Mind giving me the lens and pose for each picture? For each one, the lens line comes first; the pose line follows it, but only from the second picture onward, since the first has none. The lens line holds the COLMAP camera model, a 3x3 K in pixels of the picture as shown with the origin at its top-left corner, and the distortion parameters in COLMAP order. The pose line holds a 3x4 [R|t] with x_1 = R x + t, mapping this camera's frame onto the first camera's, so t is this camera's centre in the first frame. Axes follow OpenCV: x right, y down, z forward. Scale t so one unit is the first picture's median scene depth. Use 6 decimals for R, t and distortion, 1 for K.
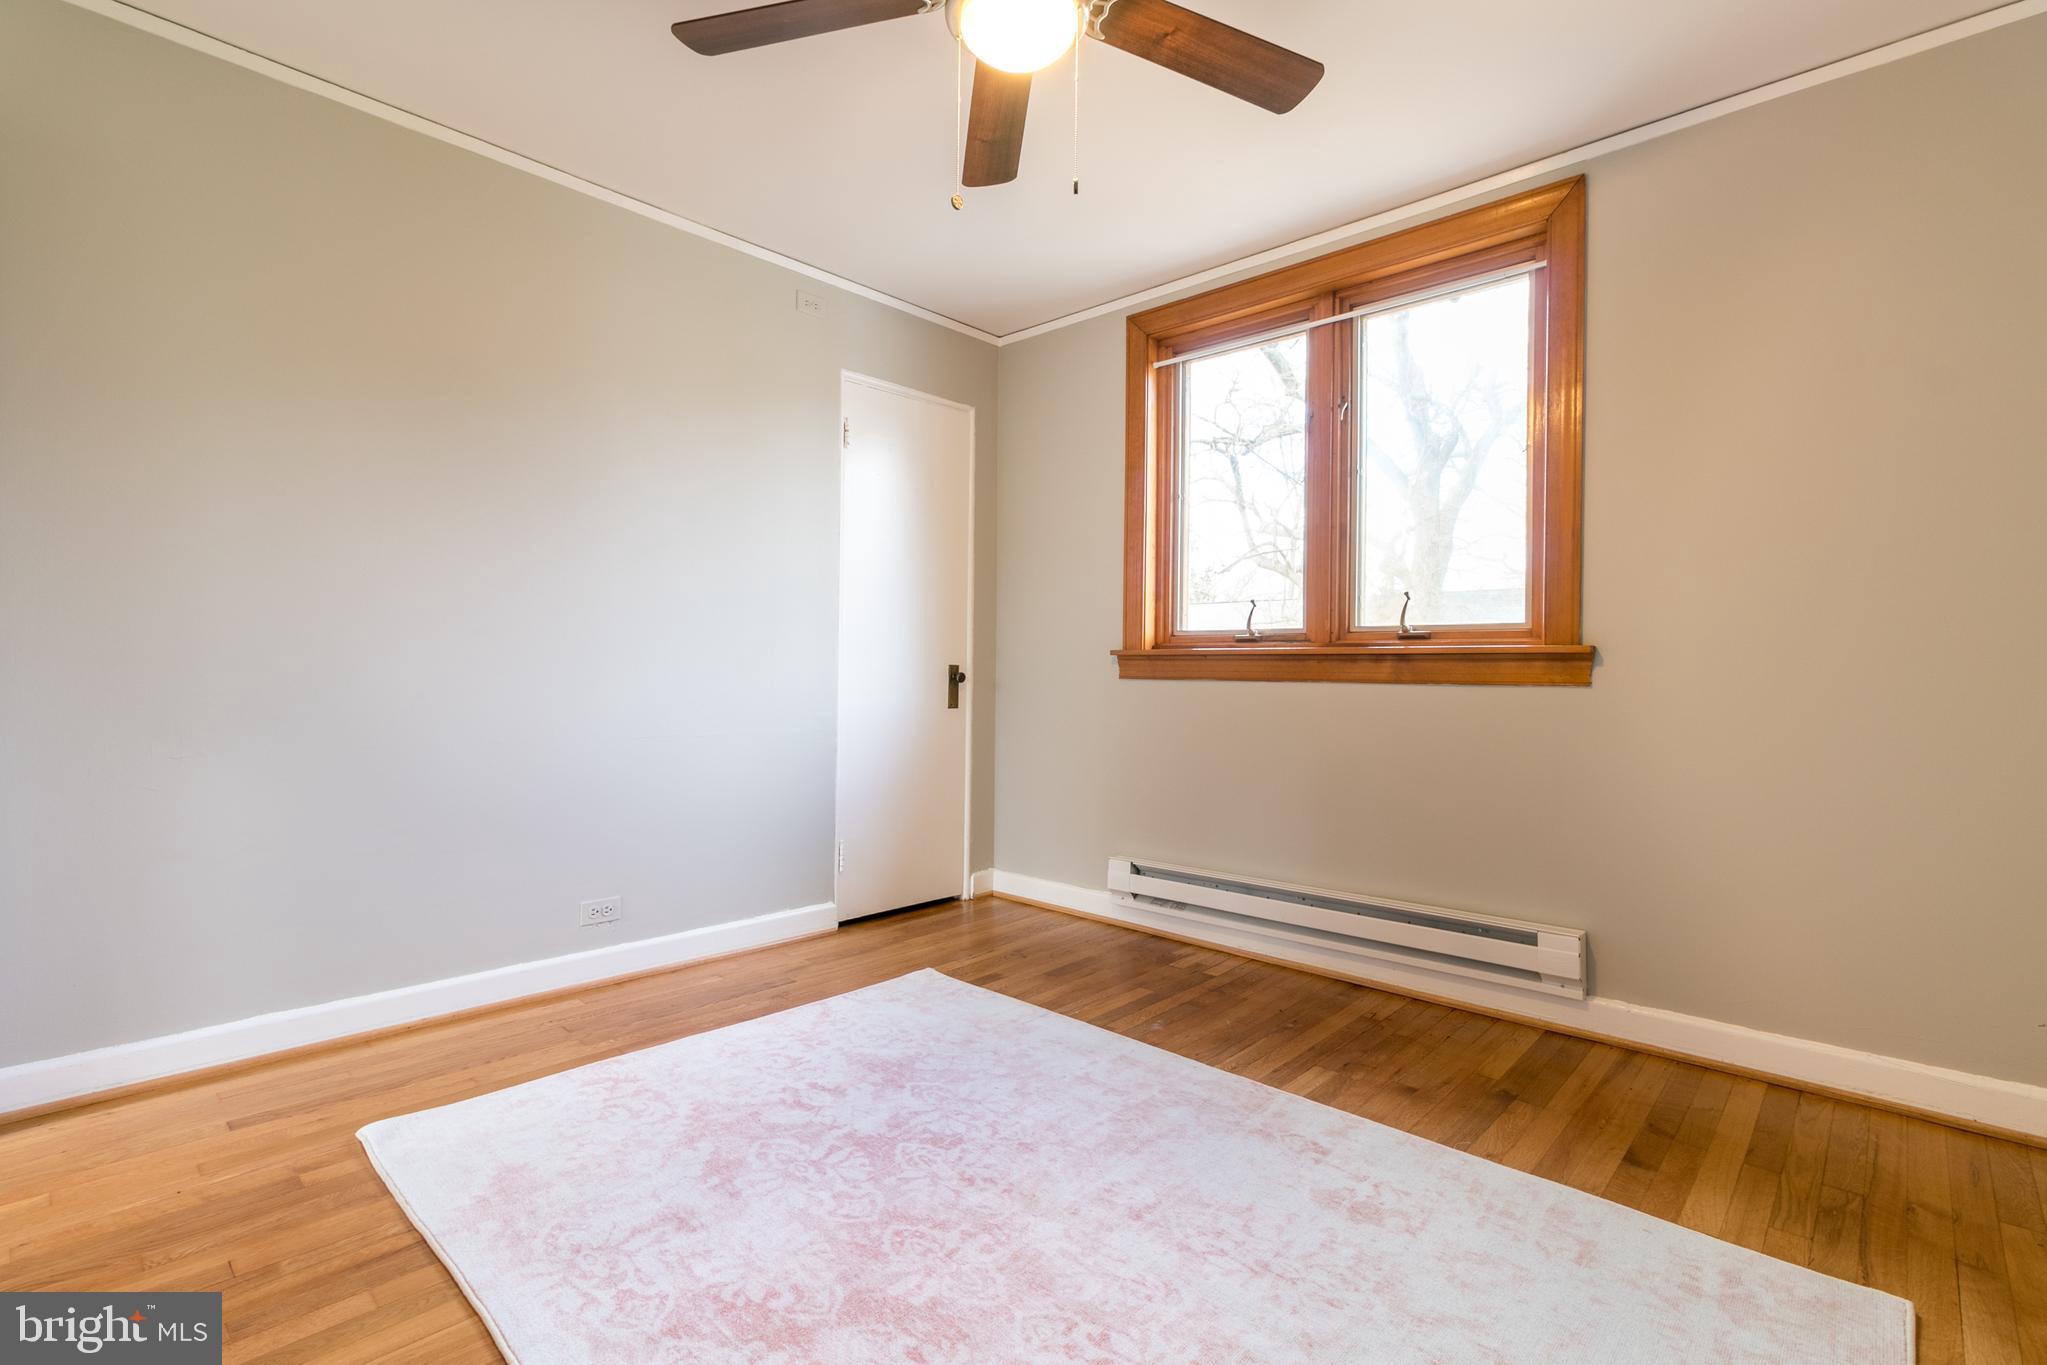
lens RADIAL K [[940.4, 0, 1015.4], [0, 940.4, 671.2], [0, 0, 1]] dist [0.004144, 0.000866]
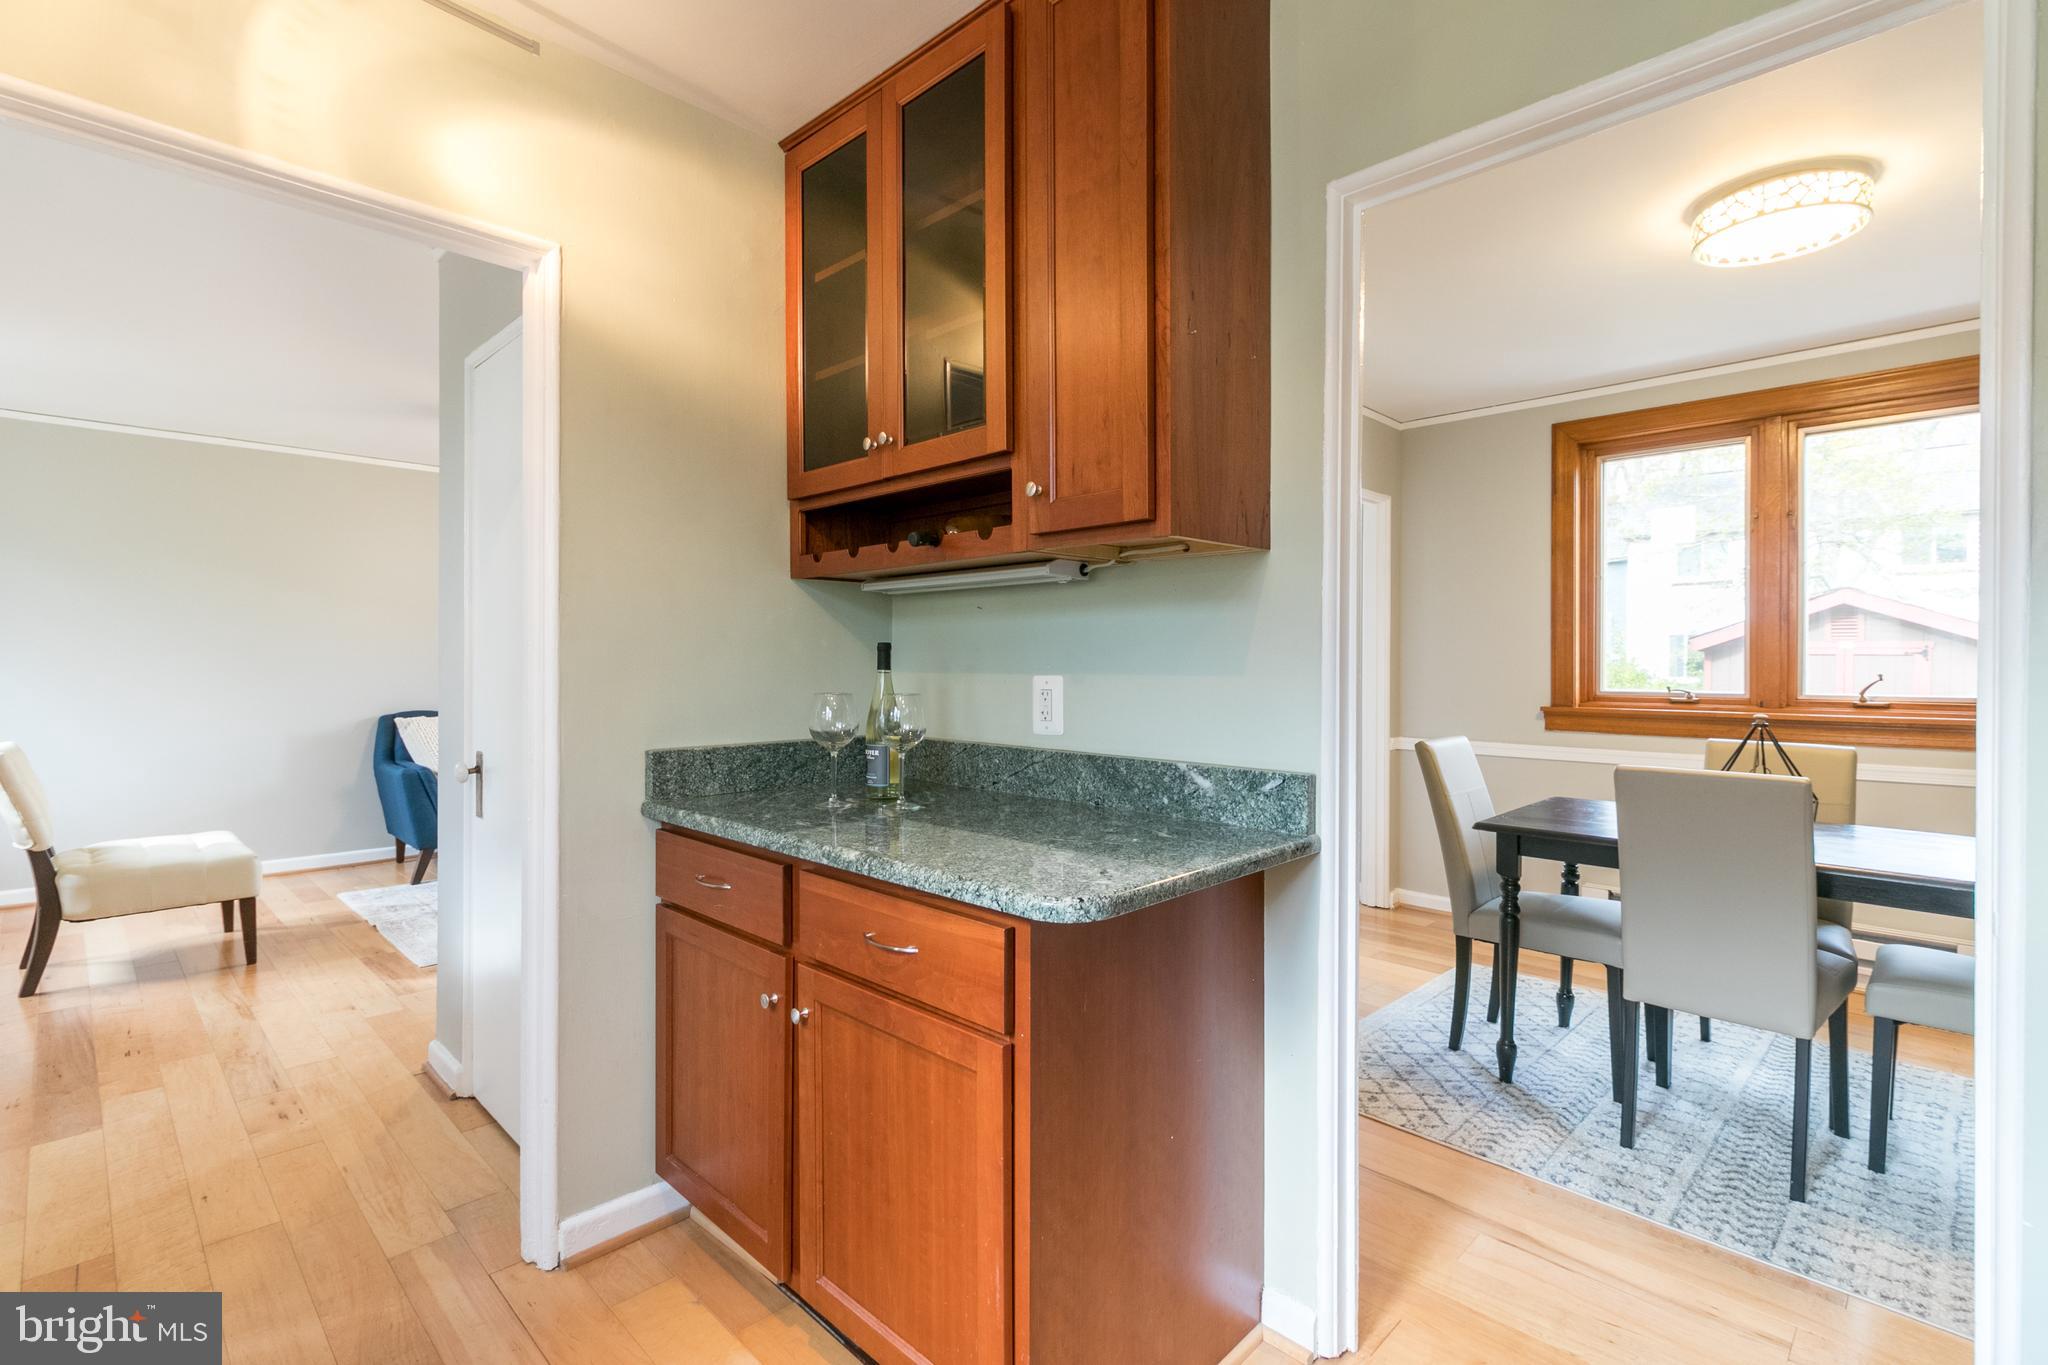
lens RADIAL K [[940.9, 0, 1015.4], [0, 940.9, 664.7], [0, 0, 1]] dist [0.004144, 0.000866]
pose [[0.998381, -0.003012, -0.056797, -0.626942], [0.002698, 0.999981, -0.005599, -0.089957], [0.056813, 0.005436, 0.998370, -0.282077]]
